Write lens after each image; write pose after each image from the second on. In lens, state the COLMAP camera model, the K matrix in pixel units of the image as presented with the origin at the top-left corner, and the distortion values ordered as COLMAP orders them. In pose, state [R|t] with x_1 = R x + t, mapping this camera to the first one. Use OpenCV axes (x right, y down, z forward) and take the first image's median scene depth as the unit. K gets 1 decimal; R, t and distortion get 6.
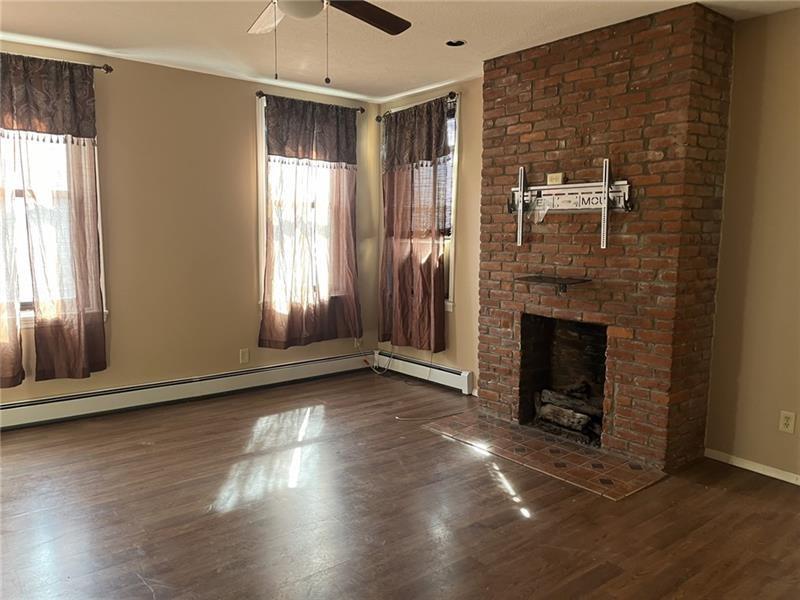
lens RADIAL K [[612.4, 0, 400.0], [0, 612.4, 300.0], [0, 0, 1]] dist [0.157555, -0.225119]
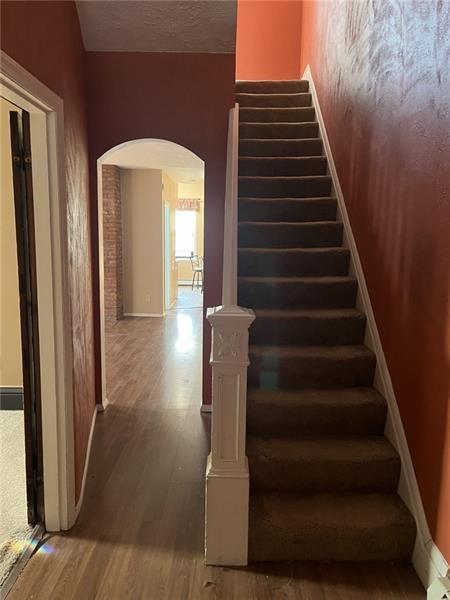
lens RADIAL K [[459.3, 0, 225.0], [0, 459.3, 300.0], [0, 0, 1]] dist [0.157555, -0.225119]
pose [[0.631469, -0.112531, 0.767192, -0.619334], [0.089824, 0.993368, 0.071772, 0.045006], [-0.770180, 0.023591, 0.637390, -0.528311]]
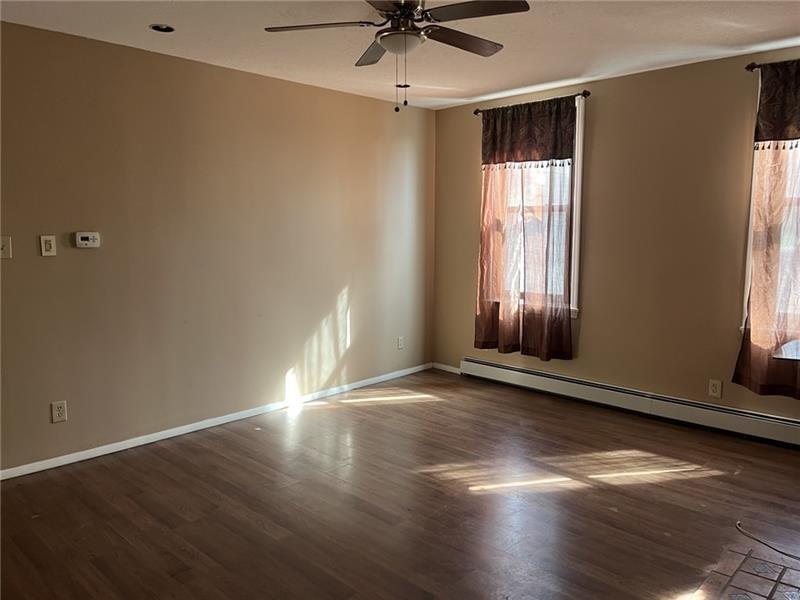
lens RADIAL K [[601.3, 0, 400.0], [0, 601.3, 300.0], [0, 0, 1]] dist [0.046164, -0.003854]
pose [[0.152732, 0.111379, -0.981971, 0.602511], [-0.114755, 0.988906, 0.094317, -0.071149], [0.981583, 0.098281, 0.163819, 0.550316]]
